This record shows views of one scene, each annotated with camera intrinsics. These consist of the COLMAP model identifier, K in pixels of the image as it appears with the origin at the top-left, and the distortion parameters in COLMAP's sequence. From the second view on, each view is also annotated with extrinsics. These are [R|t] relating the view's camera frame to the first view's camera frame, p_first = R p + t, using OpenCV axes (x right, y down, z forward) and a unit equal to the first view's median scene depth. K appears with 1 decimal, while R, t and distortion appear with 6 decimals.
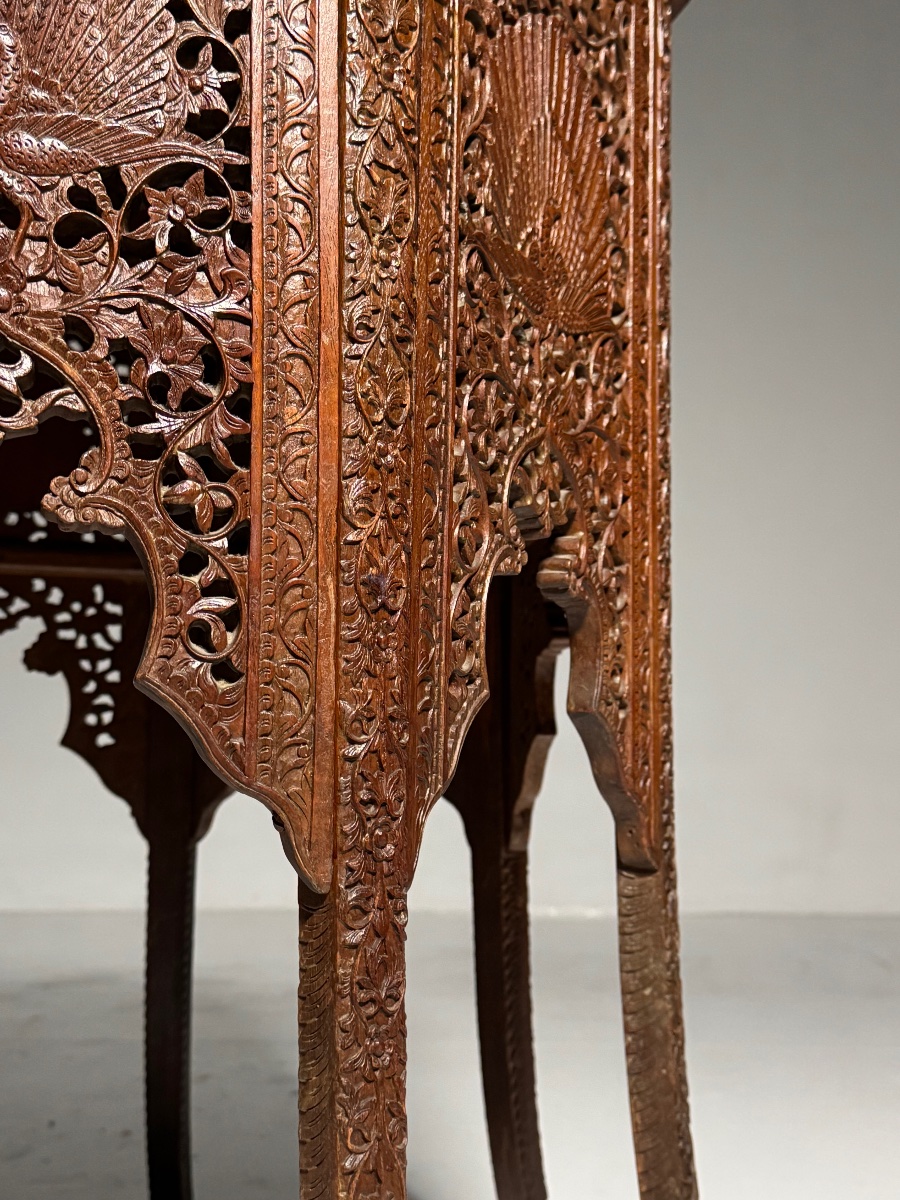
lens RADIAL K [[1567.7, 0, 450.0], [0, 1567.7, 600.0], [0, 0, 1]] dist [0.186384, -0.419237]
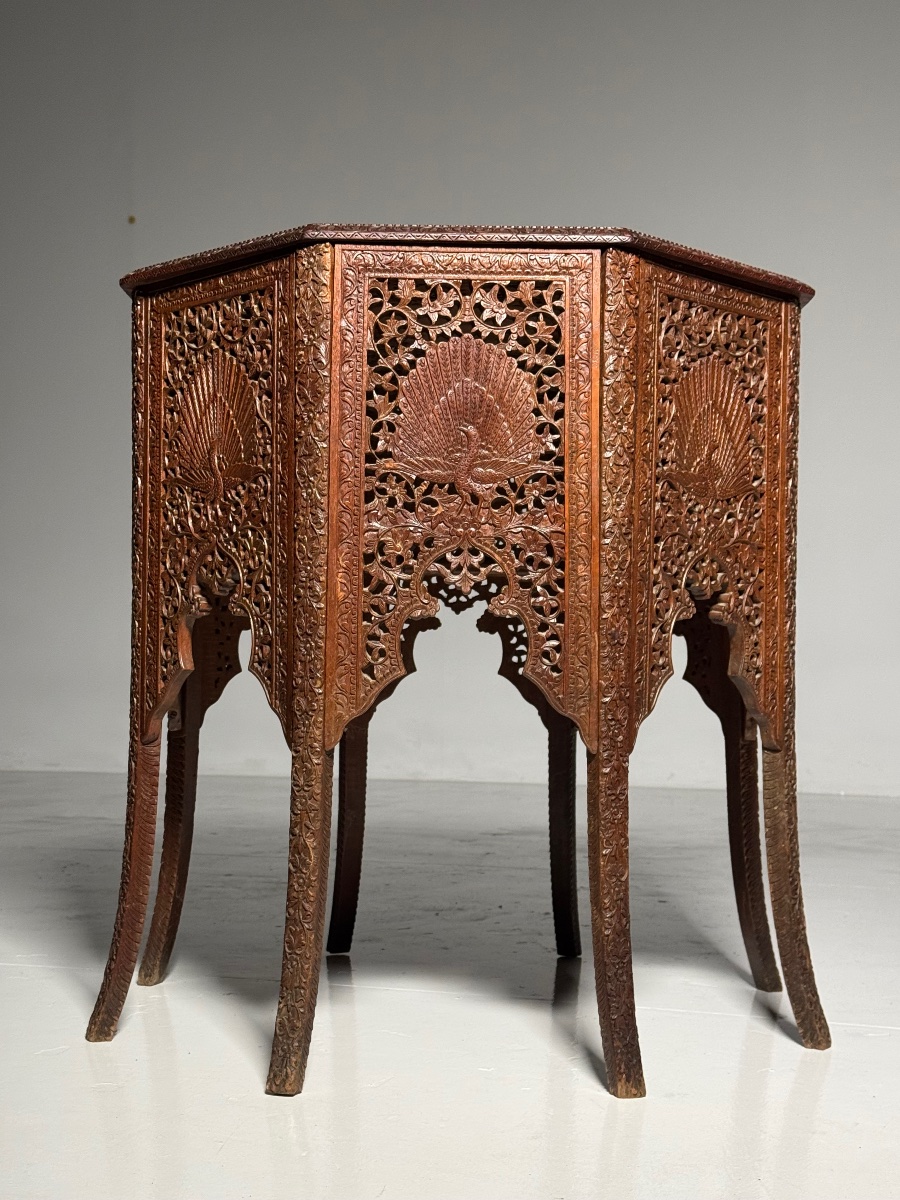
lens RADIAL K [[1718.8, 0, 450.0], [0, 1718.8, 600.0], [0, 0, 1]] dist [0.124895, -0.018448]
pose [[0.963741, -0.002383, -0.266829, 0.417701], [0.023434, 0.996852, 0.075739, -0.268734], [0.265808, -0.079245, 0.960763, -1.655767]]
